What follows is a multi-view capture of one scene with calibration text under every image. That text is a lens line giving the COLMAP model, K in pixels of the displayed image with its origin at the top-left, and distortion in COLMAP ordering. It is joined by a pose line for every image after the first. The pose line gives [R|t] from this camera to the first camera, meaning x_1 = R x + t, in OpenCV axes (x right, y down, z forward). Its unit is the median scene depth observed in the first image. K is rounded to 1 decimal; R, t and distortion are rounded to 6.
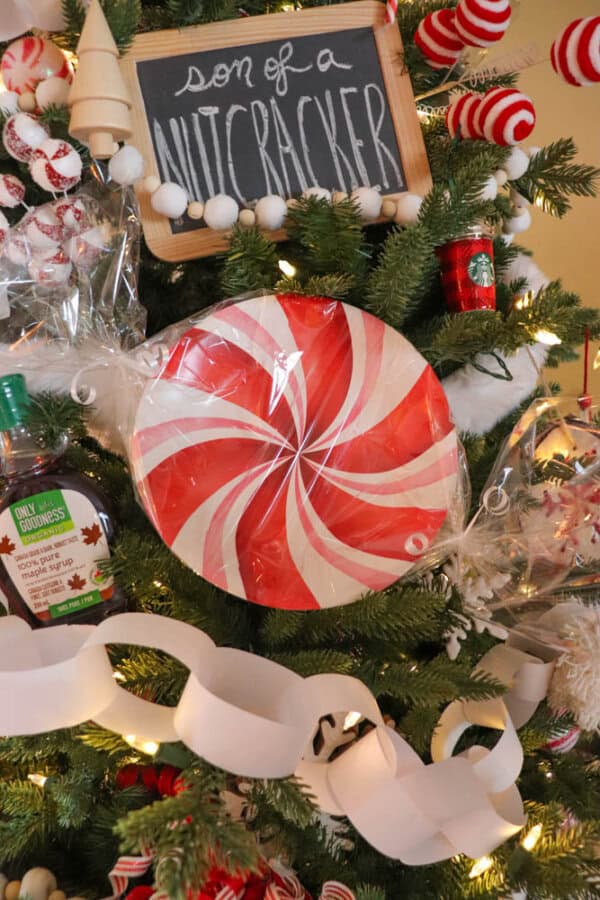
lens RADIAL K [[741.6, 0, 300.0], [0, 741.6, 450.0], [0, 0, 1]] dist [-0.175723, 0.160557]
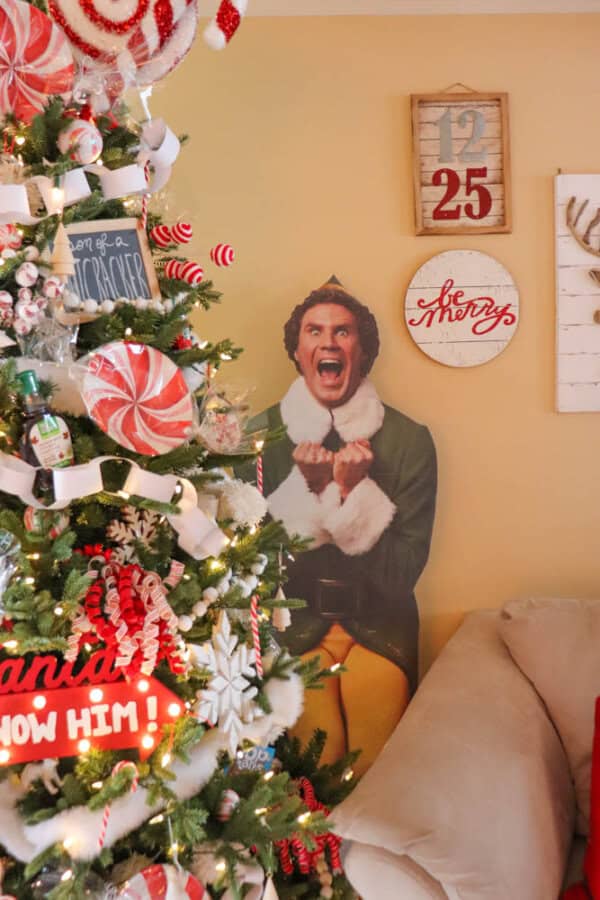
lens RADIAL K [[803.7, 0, 300.0], [0, 803.7, 450.0], [0, 0, 1]] dist [-0.154926, 0.165068]
pose [[0.799346, -0.049274, 0.598848, -1.091816], [0.097829, 0.994006, -0.048795, 0.323207], [-0.592854, 0.097589, 0.799375, -1.380595]]
